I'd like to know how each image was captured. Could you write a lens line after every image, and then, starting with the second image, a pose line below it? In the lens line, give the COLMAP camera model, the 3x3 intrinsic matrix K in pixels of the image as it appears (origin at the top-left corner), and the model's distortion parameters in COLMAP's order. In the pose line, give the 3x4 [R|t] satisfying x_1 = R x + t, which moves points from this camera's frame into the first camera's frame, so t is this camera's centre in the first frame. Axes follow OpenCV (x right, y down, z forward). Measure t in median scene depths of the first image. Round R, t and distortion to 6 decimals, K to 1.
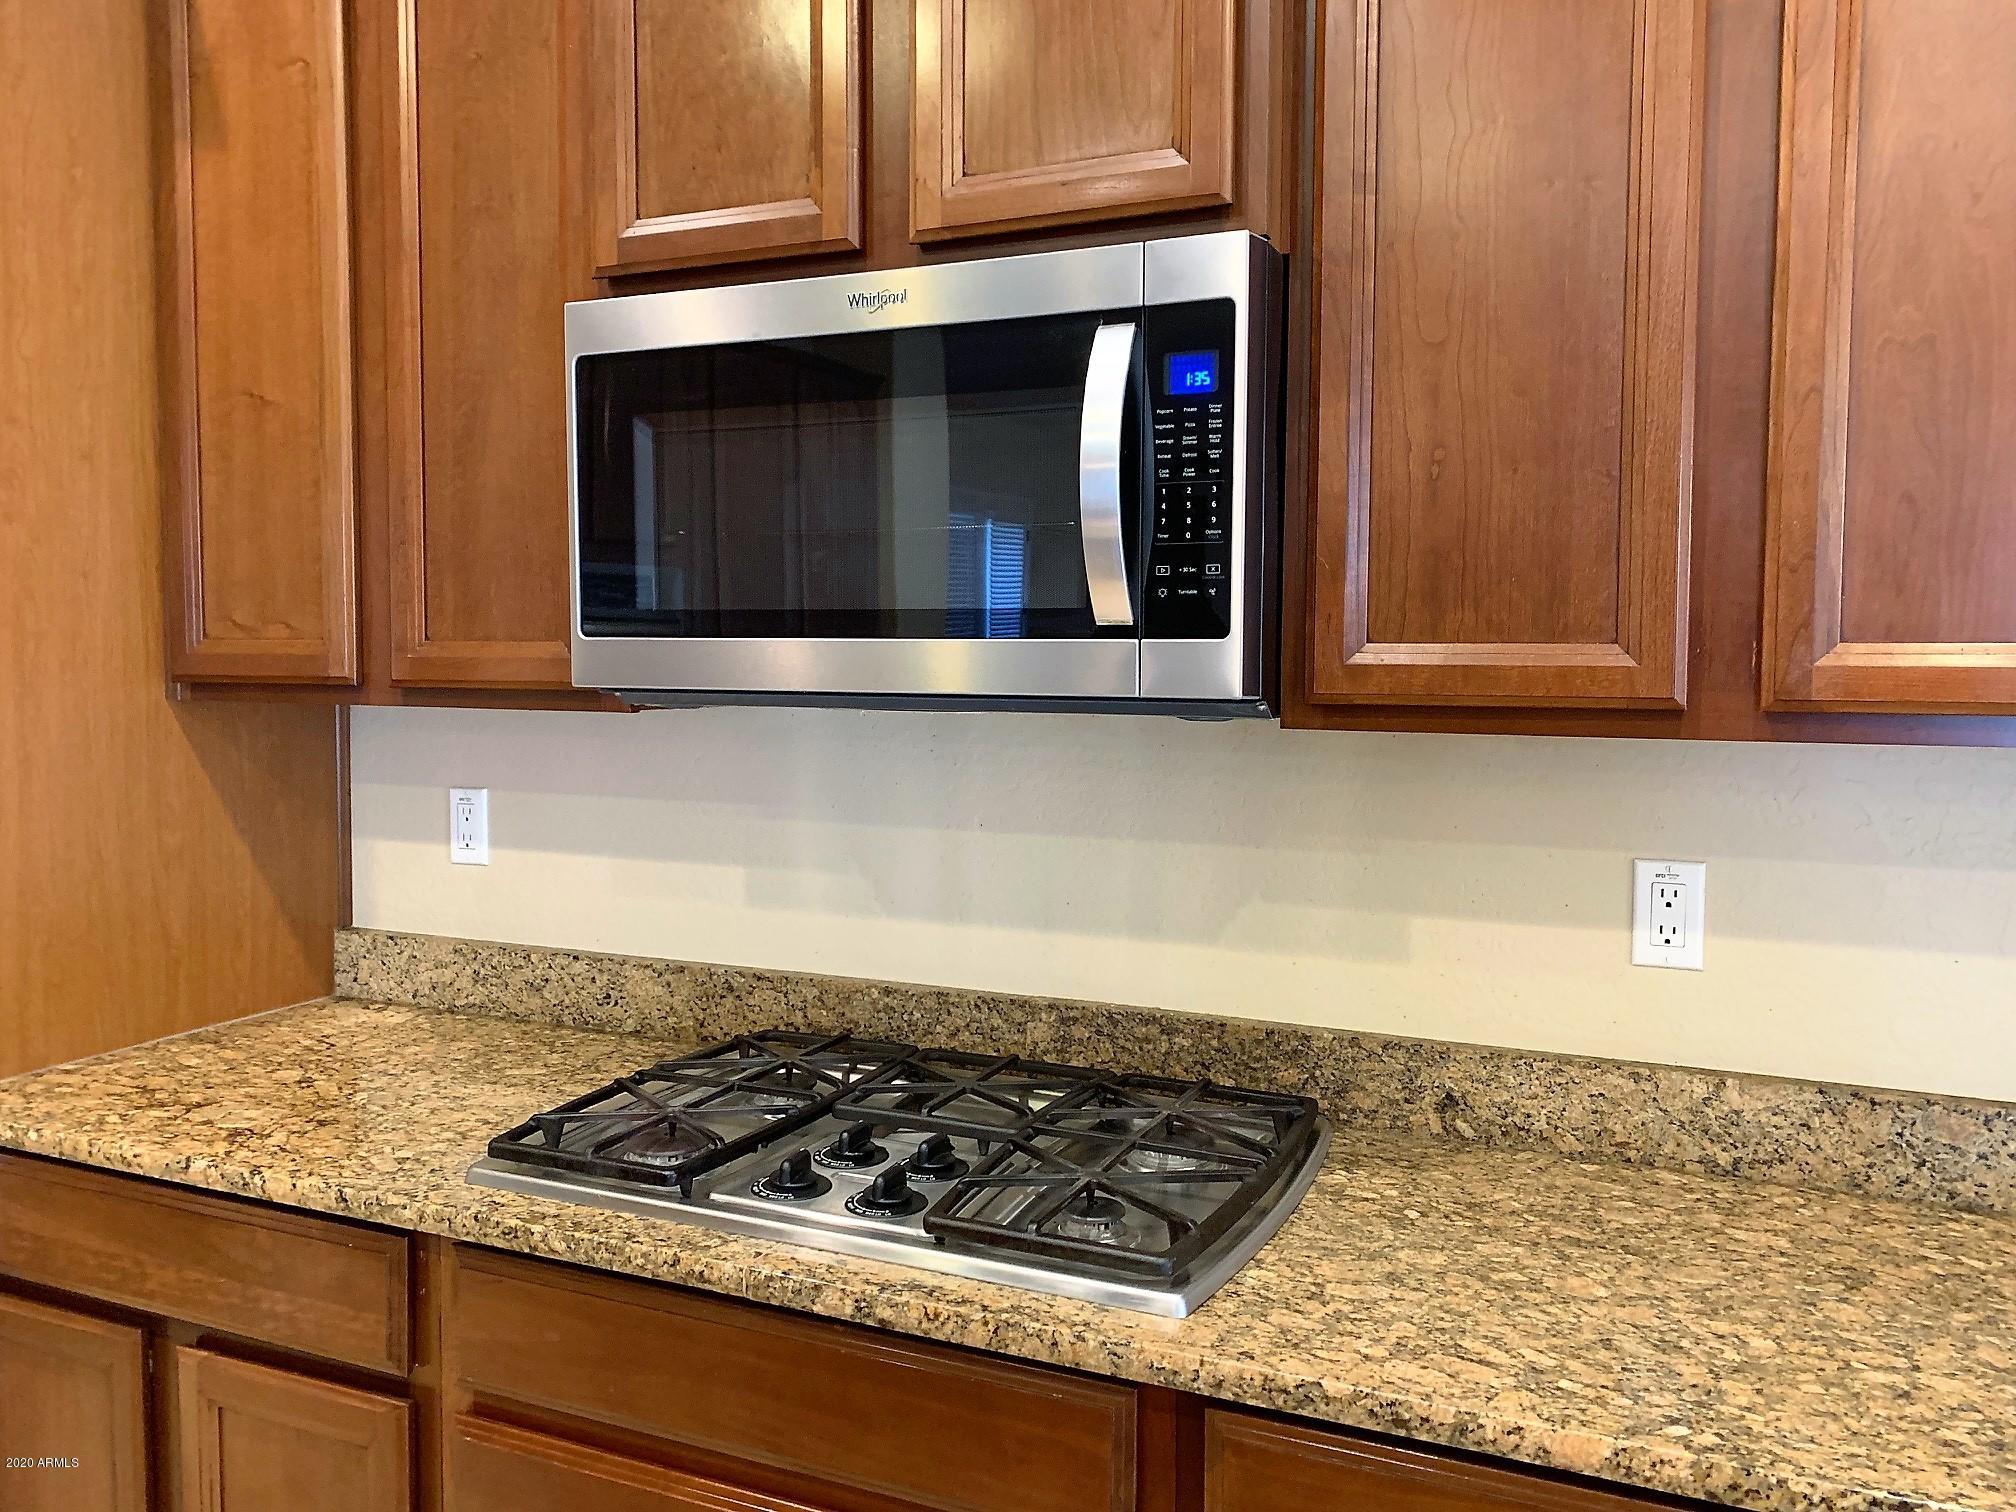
lens RADIAL K [[1574.2, 0, 1005.1], [0, 1574.2, 724.2], [0, 0, 1]] dist [0.031370, -0.003760]
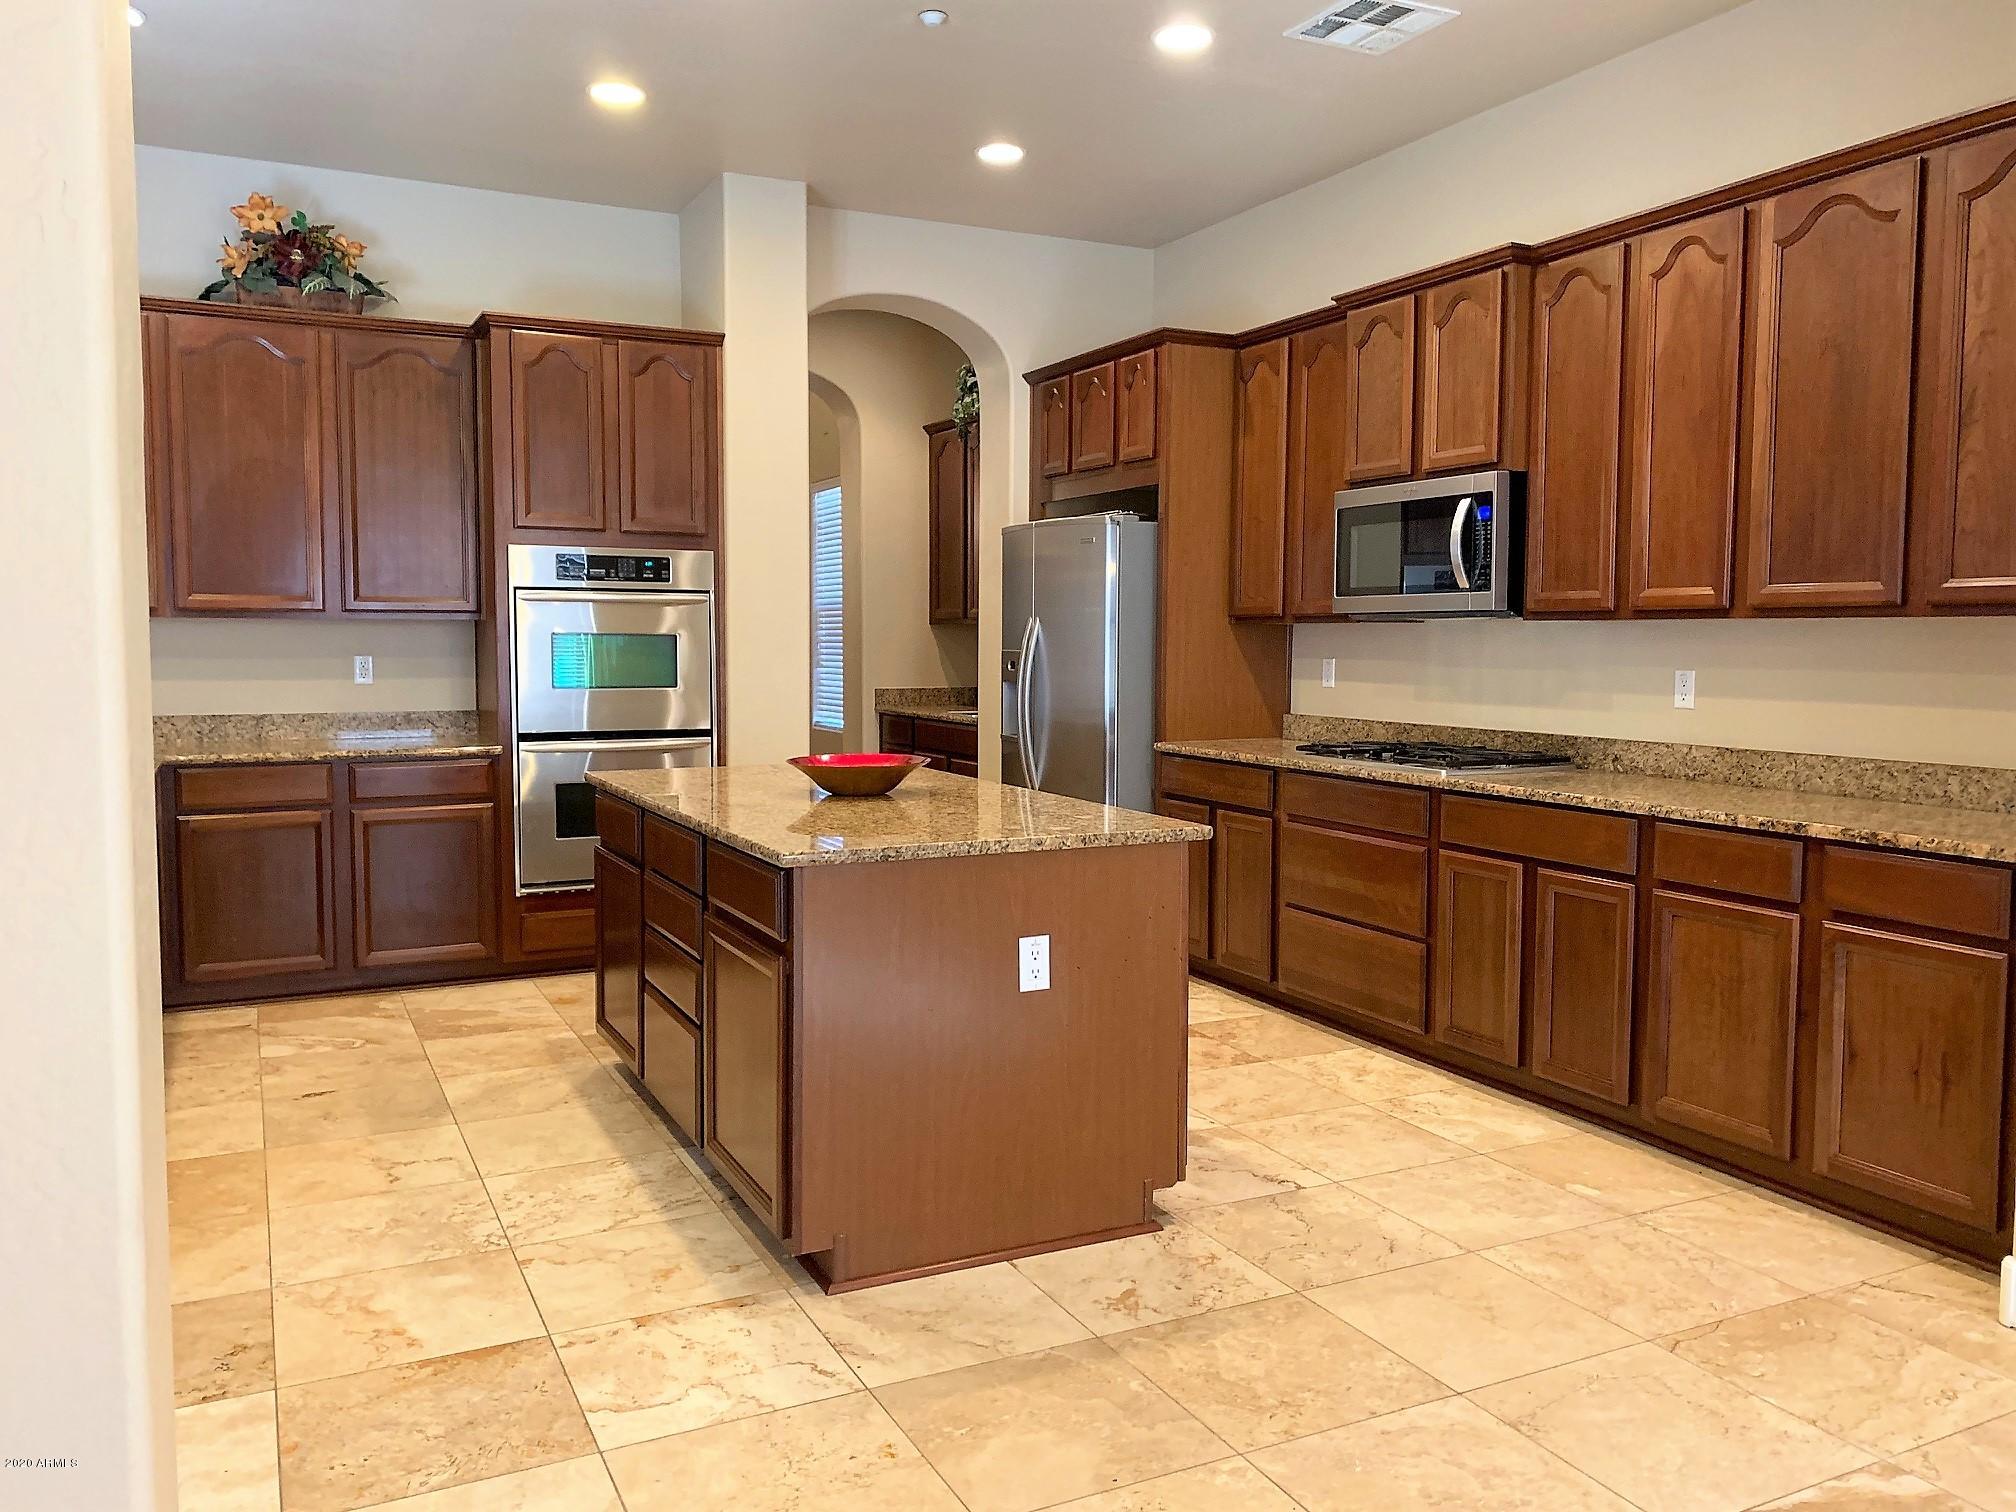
lens RADIAL K [[1544.1, 0, 1008.0], [0, 1544.1, 756.0], [0, 0, 1]] dist [0.045056, -0.037388]
pose [[0.777862, 0.048357, -0.626572, 1.195582], [-0.033161, 0.998804, 0.035916, 0.175782], [0.627559, -0.007160, 0.778536, -1.852046]]
